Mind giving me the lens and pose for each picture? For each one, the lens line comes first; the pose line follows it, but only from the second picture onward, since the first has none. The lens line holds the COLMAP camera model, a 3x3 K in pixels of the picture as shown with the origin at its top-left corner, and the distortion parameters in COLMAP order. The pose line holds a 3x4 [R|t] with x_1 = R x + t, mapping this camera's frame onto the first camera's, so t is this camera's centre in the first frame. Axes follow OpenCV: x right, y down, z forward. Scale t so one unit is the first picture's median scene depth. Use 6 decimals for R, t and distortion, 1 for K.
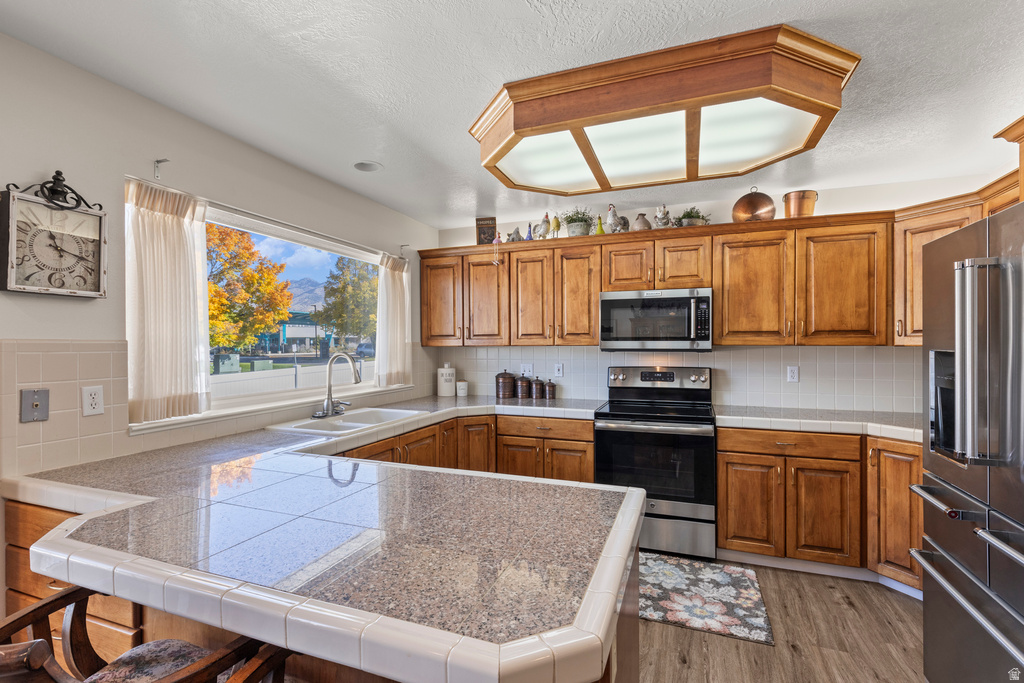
lens RADIAL K [[473.3, 0, 510.5], [0, 473.3, 346.7], [0, 0, 1]] dist [0.004164, -0.001303]
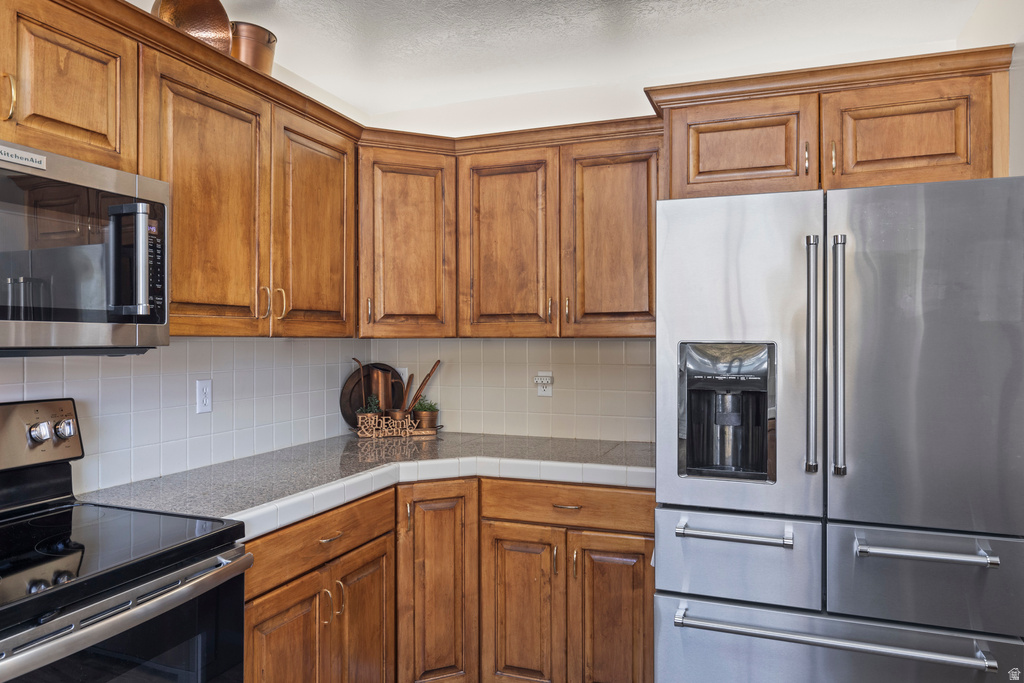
lens RADIAL K [[708.8, 0, 512.2], [0, 708.8, 336.5], [0, 0, 1]] dist [-0.000445, -0.005888]
pose [[-0.010293, 0.002578, 0.999944, -0.141019], [0.003391, 0.999991, -0.002543, -0.000265], [-0.999941, 0.003364, -0.010302, 0.746575]]
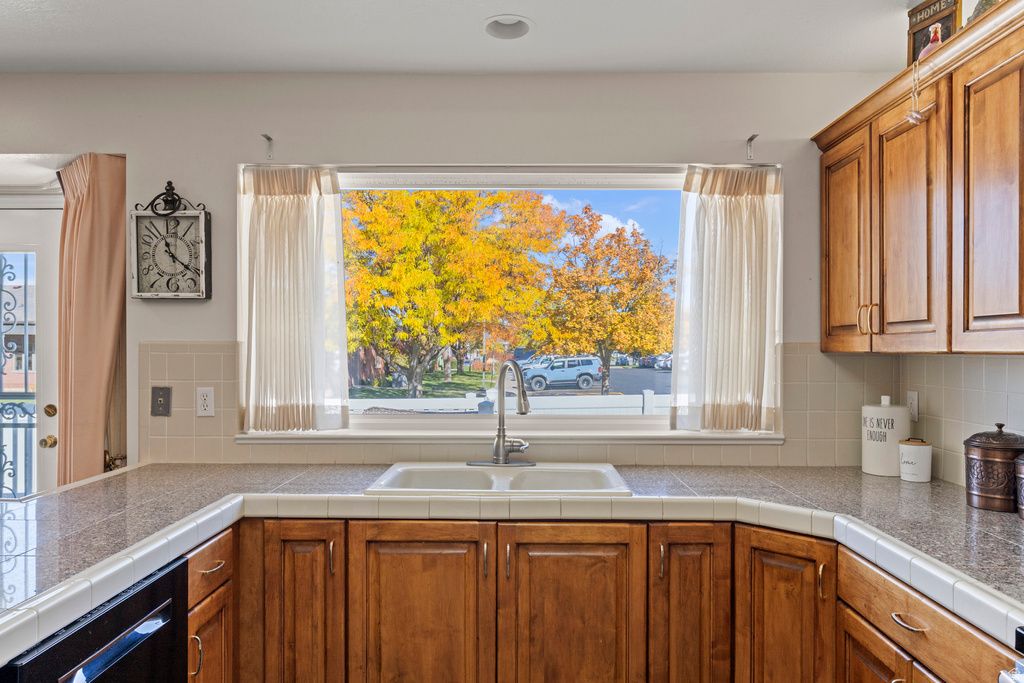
lens RADIAL K [[708.8, 0, 514.3], [0, 708.8, 355.9], [0, 0, 1]] dist [-0.000445, -0.005888]
pose [[0.341564, 0.015574, -0.939729, 0.438583], [-0.007595, 0.999876, 0.013810, -0.005197], [0.939828, 0.002420, 0.341640, 0.651912]]
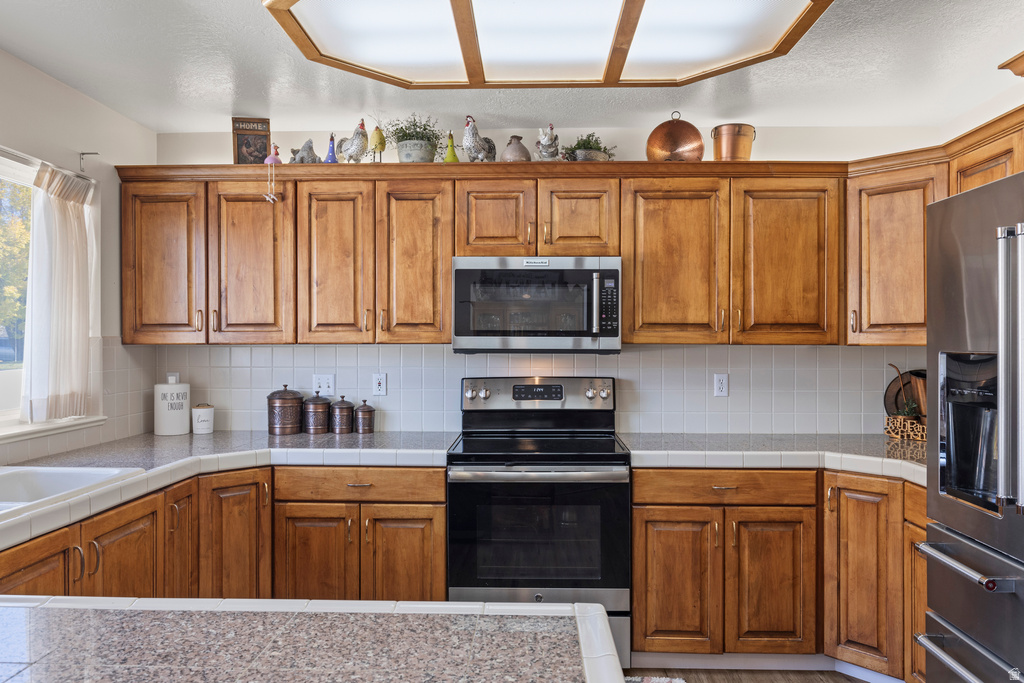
lens RADIAL K [[708.8, 0, 514.5], [0, 708.8, 341.2], [0, 0, 1]] dist [-0.000445, -0.005888]
pose [[0.943884, 0.003457, 0.330258, -0.042520], [-0.001966, 0.999986, -0.004848, -0.001456], [-0.330271, 0.003926, 0.943878, 0.119255]]
